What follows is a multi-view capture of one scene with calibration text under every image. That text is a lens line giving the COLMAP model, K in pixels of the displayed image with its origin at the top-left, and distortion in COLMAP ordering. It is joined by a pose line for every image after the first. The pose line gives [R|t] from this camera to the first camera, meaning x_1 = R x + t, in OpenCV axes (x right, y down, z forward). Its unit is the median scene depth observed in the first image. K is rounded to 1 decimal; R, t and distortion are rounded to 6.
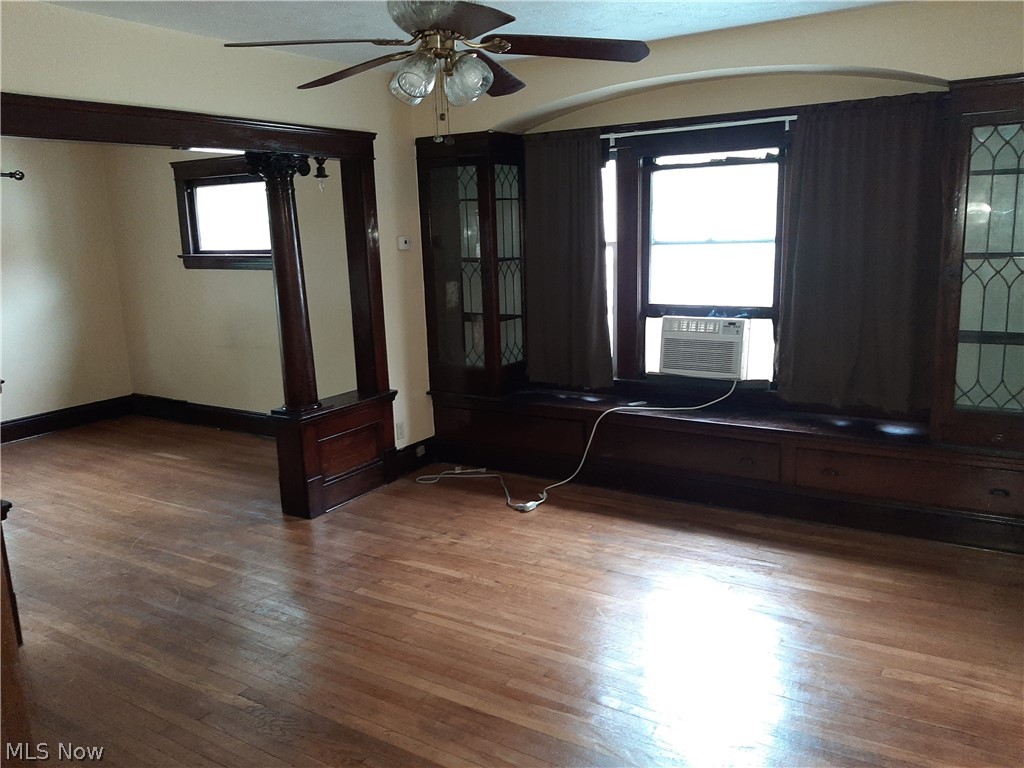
lens RADIAL K [[802.7, 0, 512.0], [0, 802.7, 384.0], [0, 0, 1]] dist [-0.001552, -0.003364]
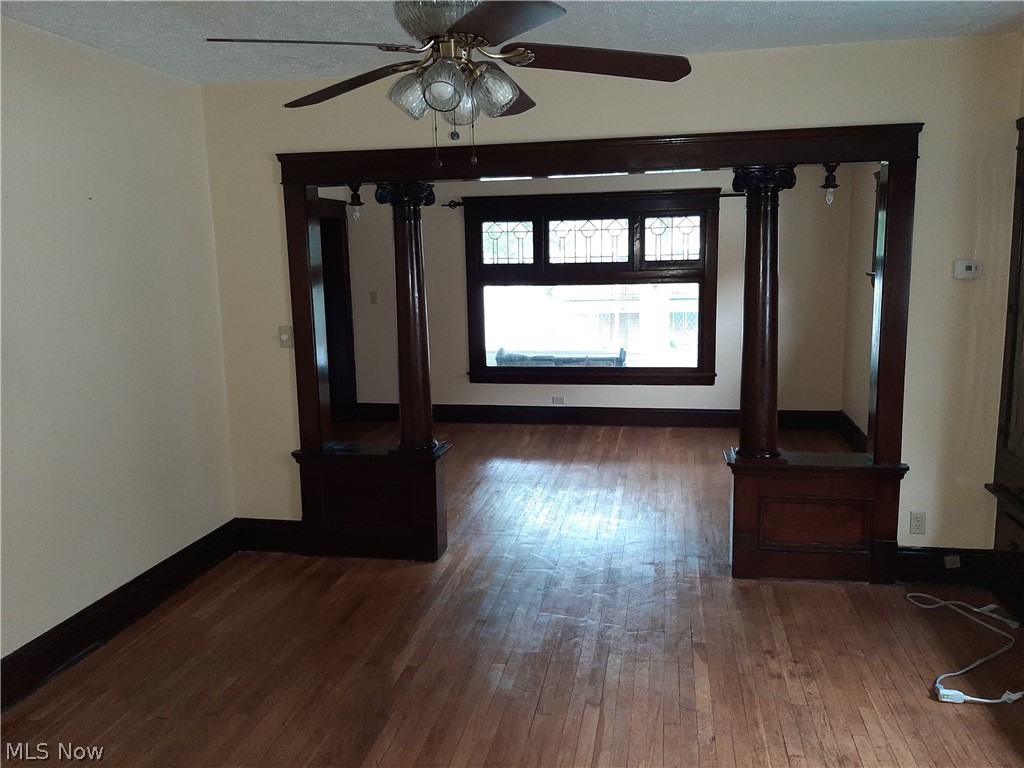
lens RADIAL K [[764.0, 0, 512.0], [0, 764.0, 384.0], [0, 0, 1]] dist [-0.025553, -0.005613]
pose [[0.349965, 0.161304, -0.922771, 0.404458], [-0.172509, 0.979313, 0.105763, -0.088037], [0.920742, 0.122172, 0.370552, 0.443296]]
